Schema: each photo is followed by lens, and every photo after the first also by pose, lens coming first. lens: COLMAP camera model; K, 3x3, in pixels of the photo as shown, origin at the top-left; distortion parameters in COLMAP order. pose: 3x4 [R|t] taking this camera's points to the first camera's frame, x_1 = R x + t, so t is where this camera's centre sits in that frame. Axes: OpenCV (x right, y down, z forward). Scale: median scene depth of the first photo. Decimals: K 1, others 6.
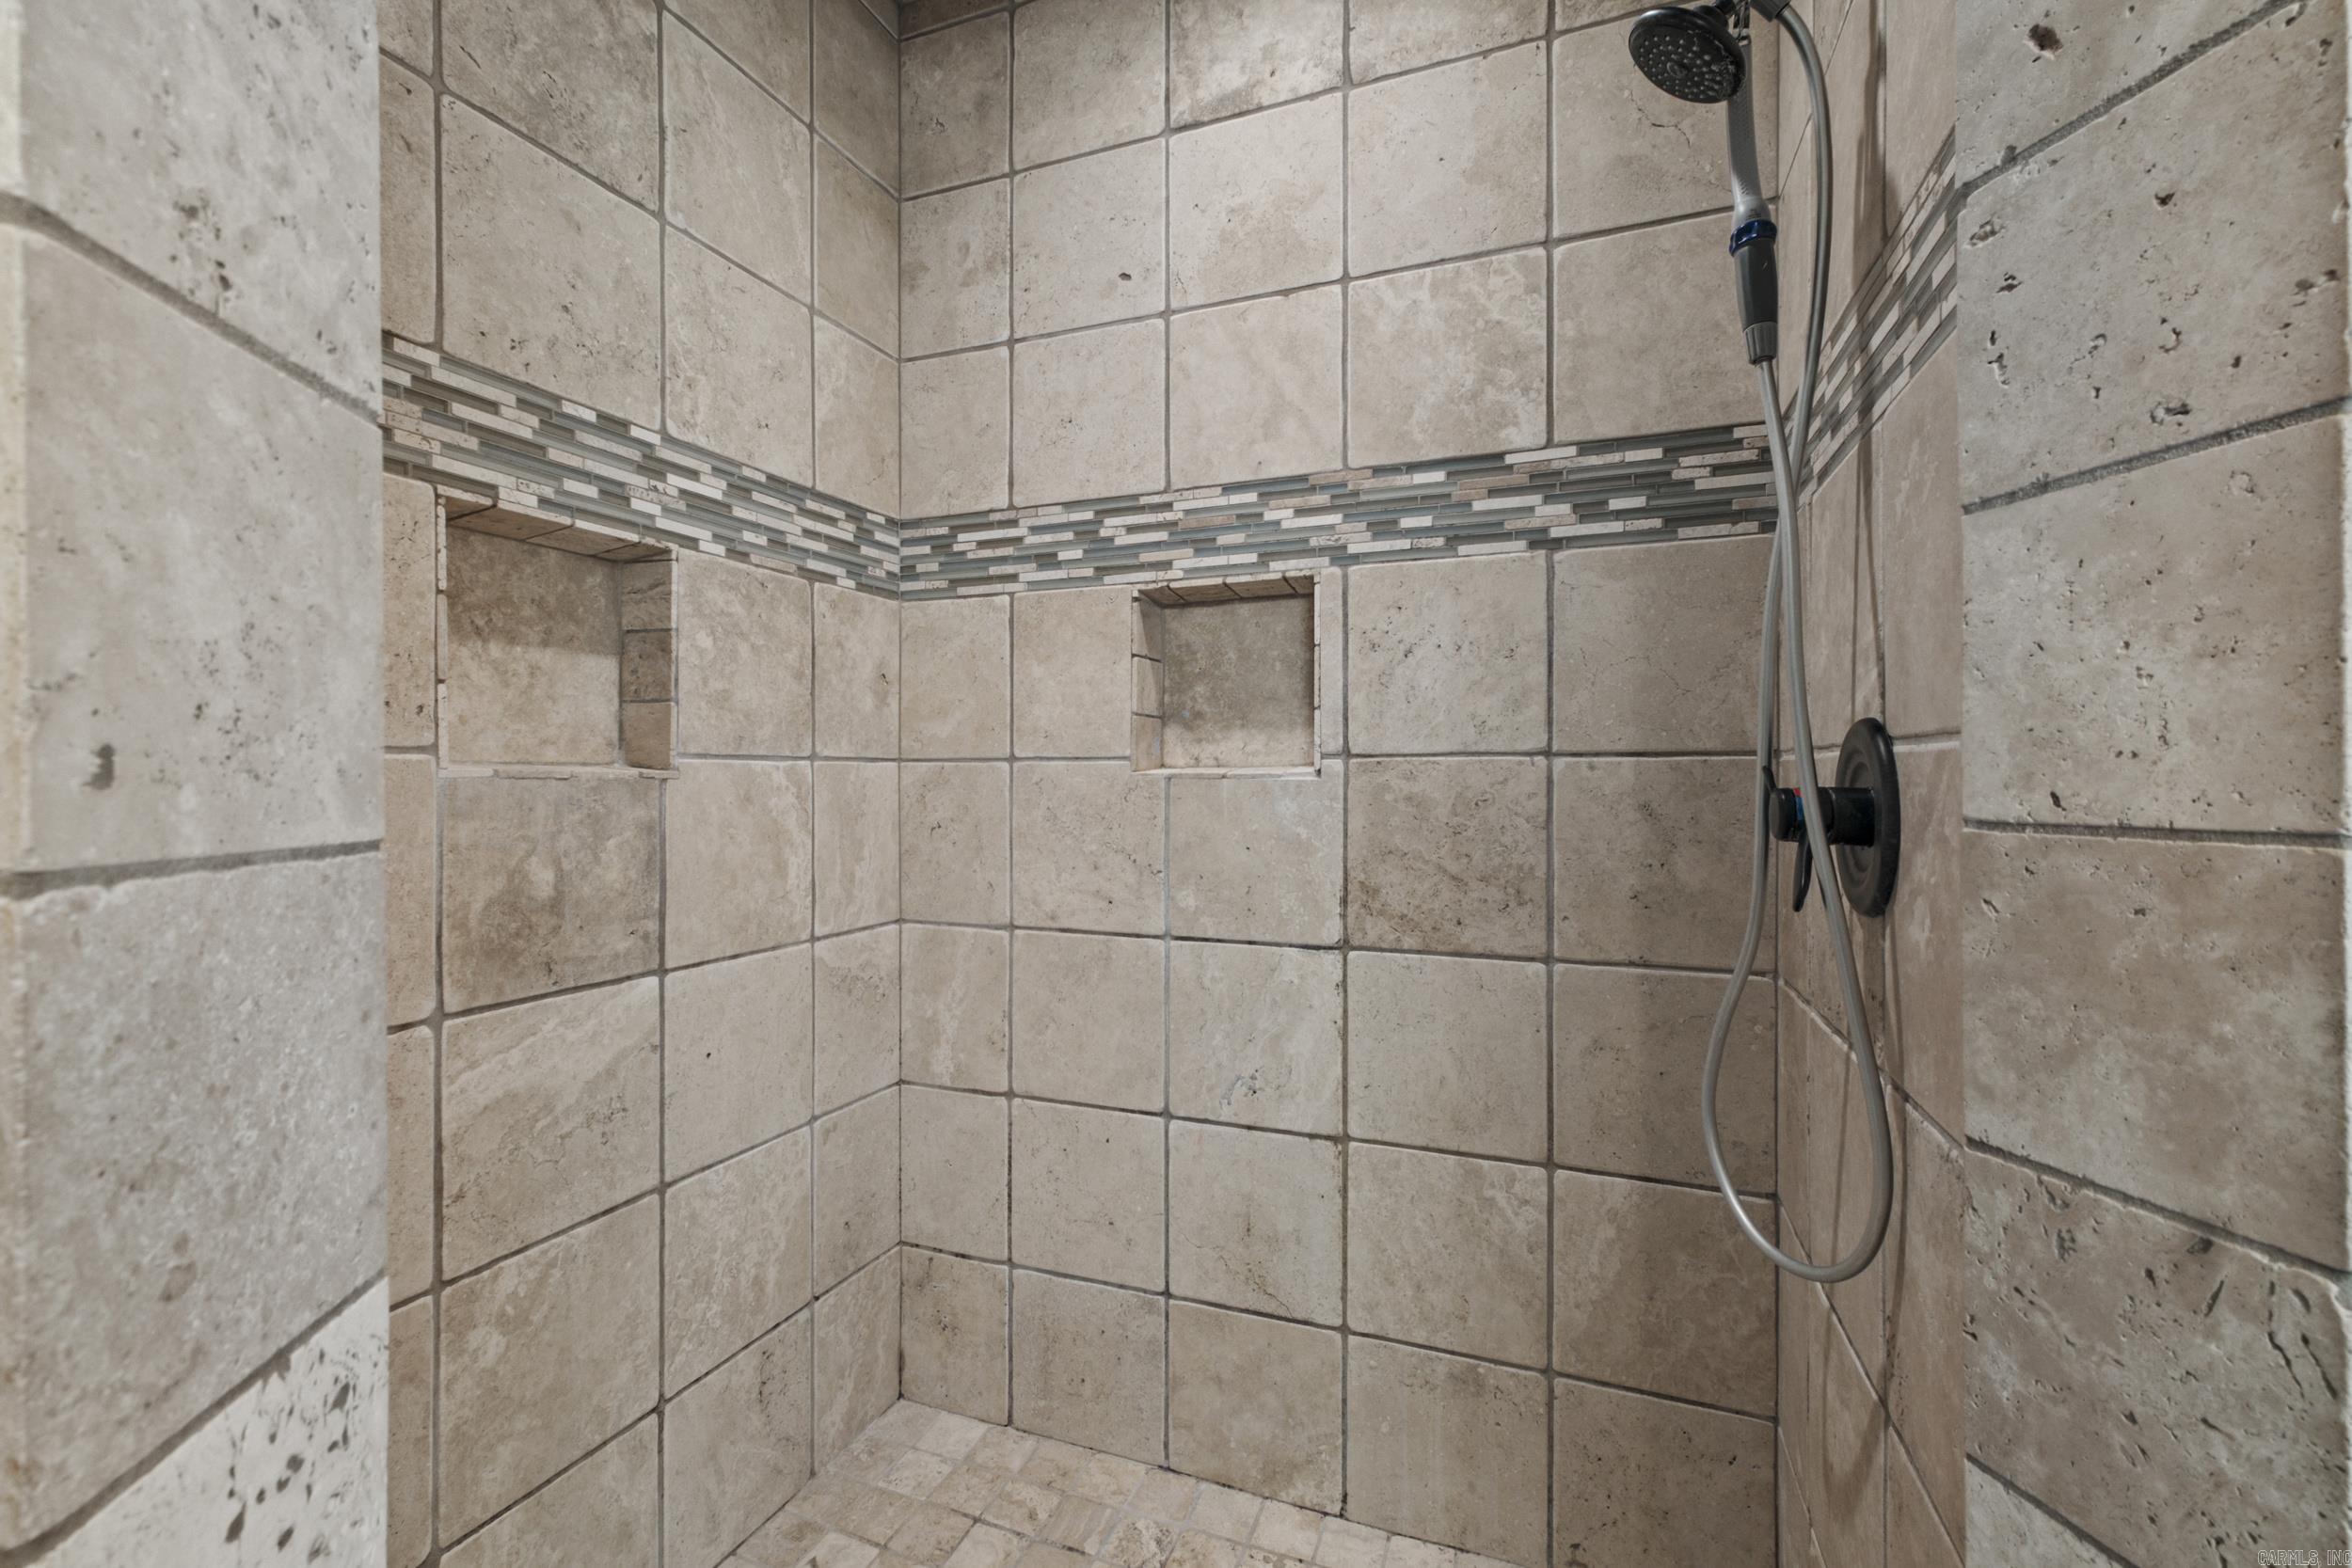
lens RADIAL K [[1041.8, 0, 1156.8], [0, 1041.8, 779.1], [0, 0, 1]] dist [0.007645, 0.000113]
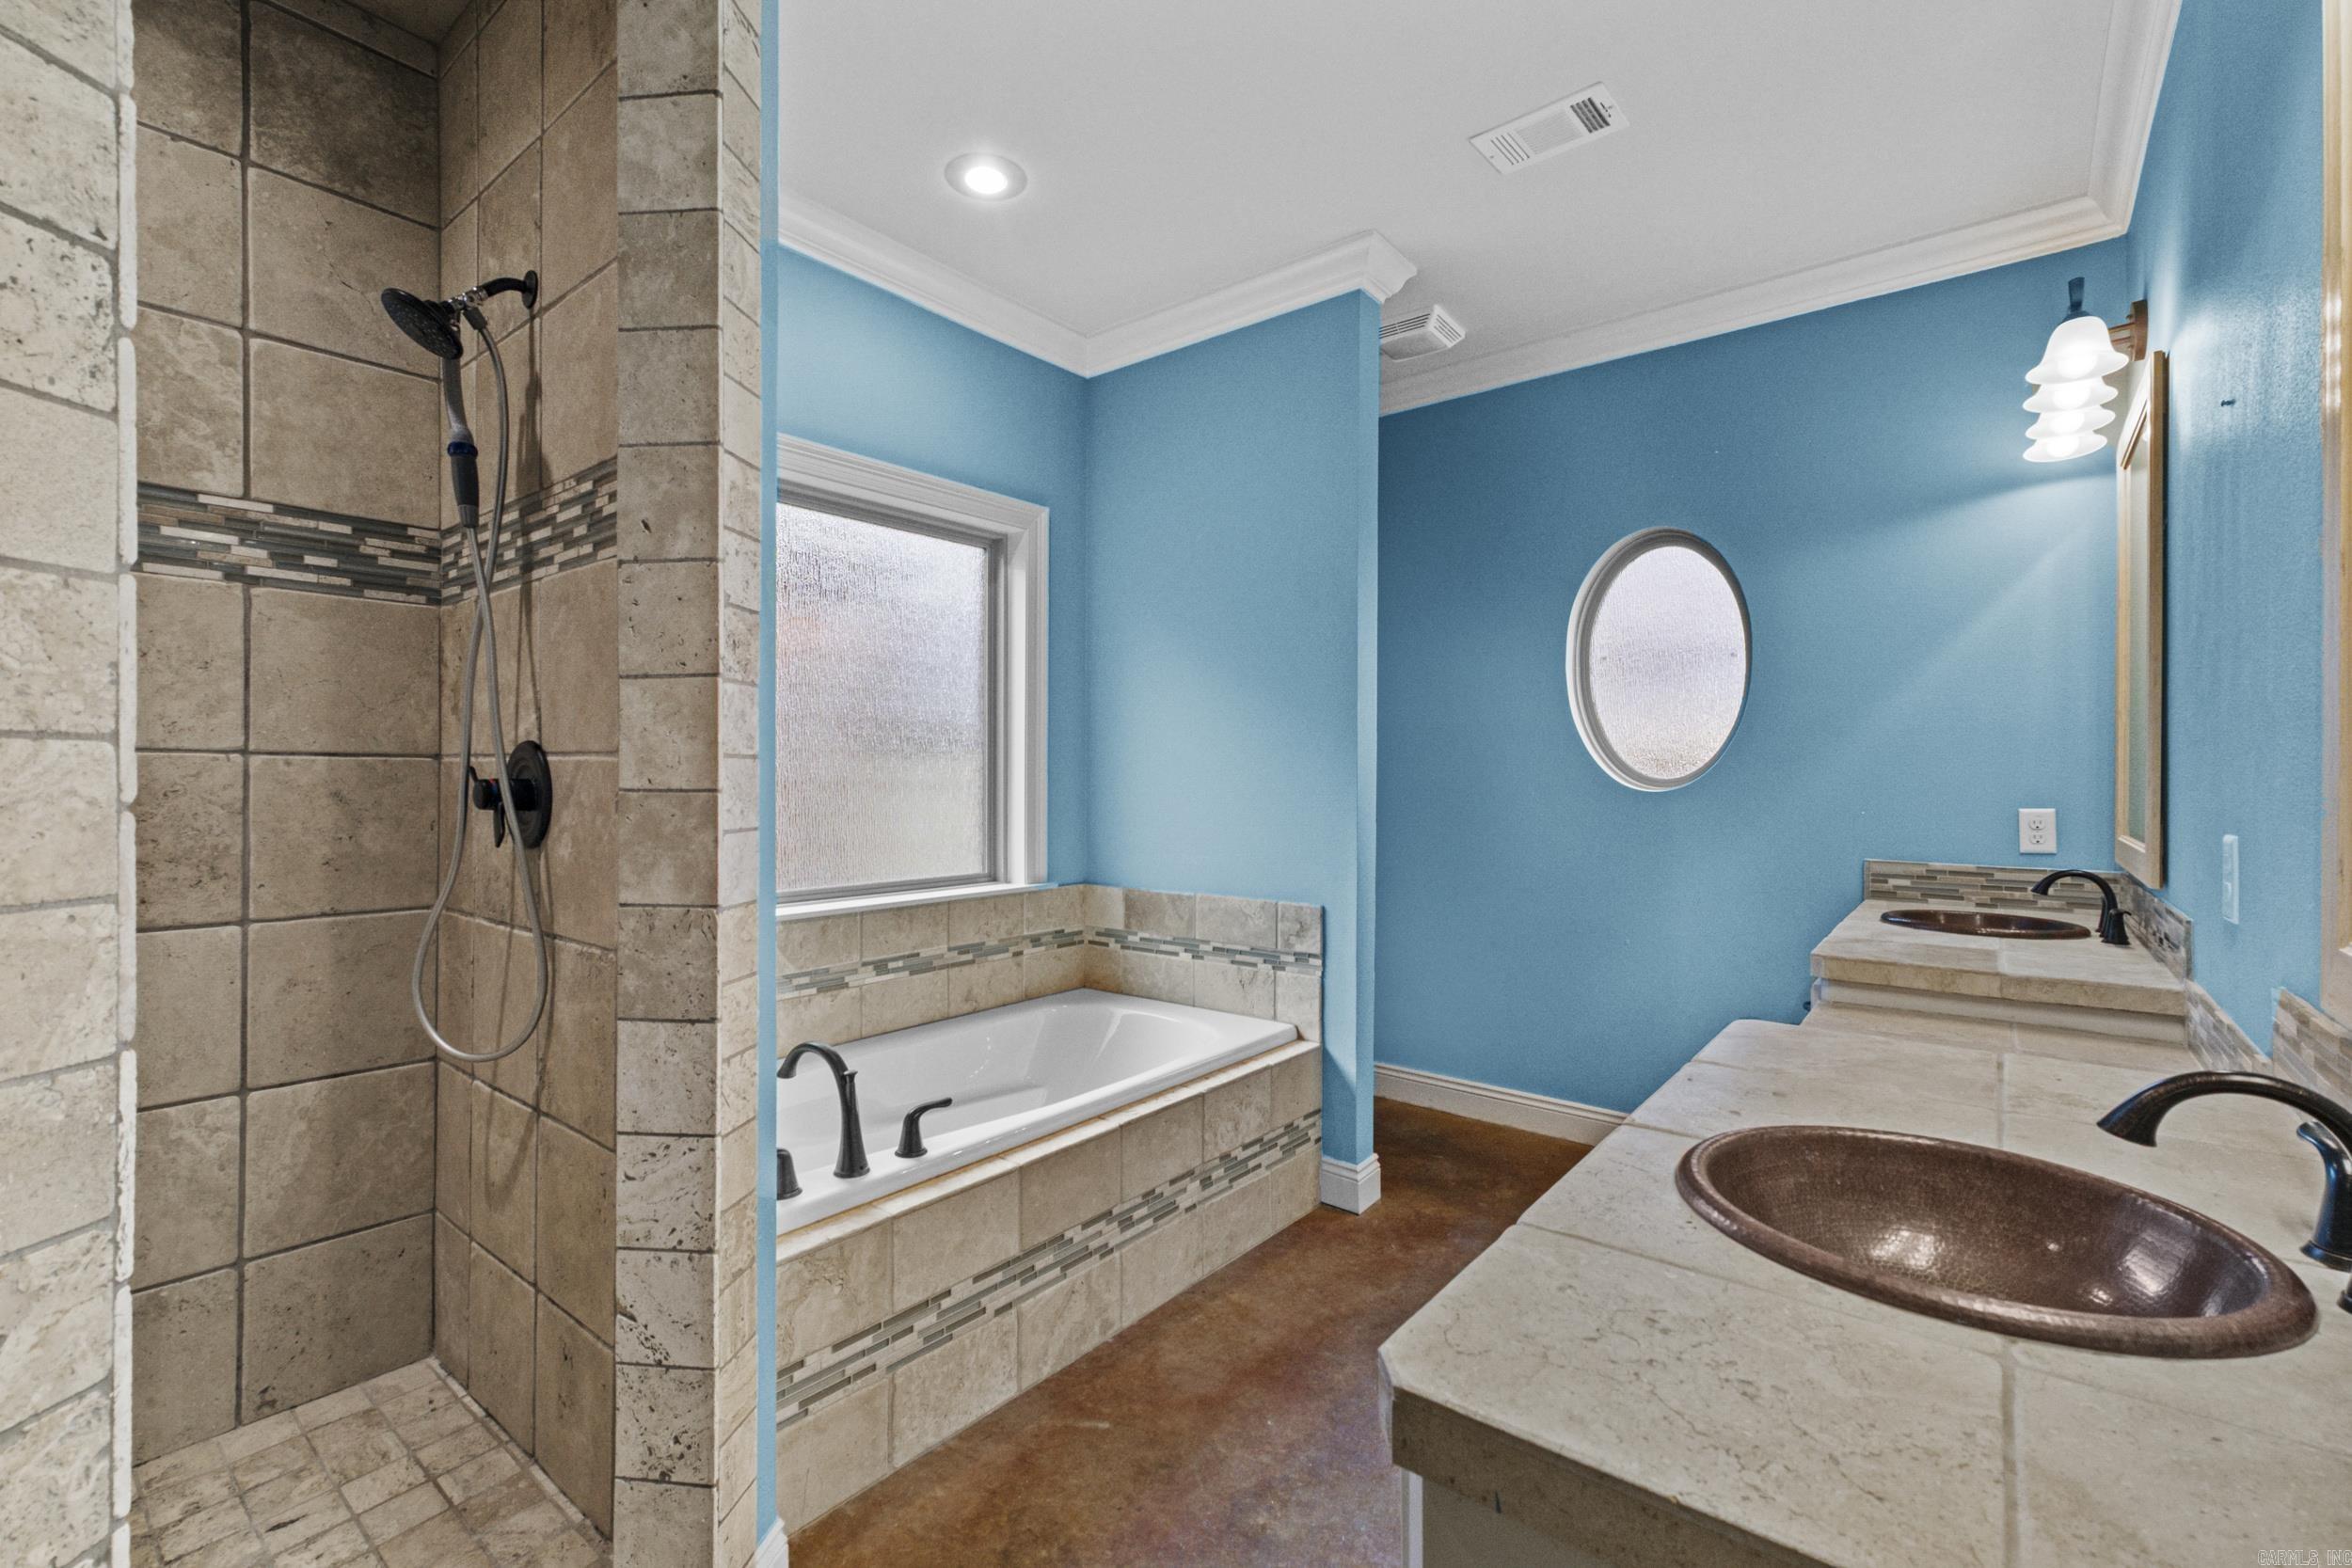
lens RADIAL K [[1041.8, 0, 1156.8], [0, 1041.8, 779.1], [0, 0, 1]] dist [0.007645, 0.000113]
pose [[0.311825, 0.000722, 0.950139, -0.459483], [-0.004475, 0.999990, 0.000709, 0.001646], [-0.950129, -0.004473, 0.311825, -0.394394]]
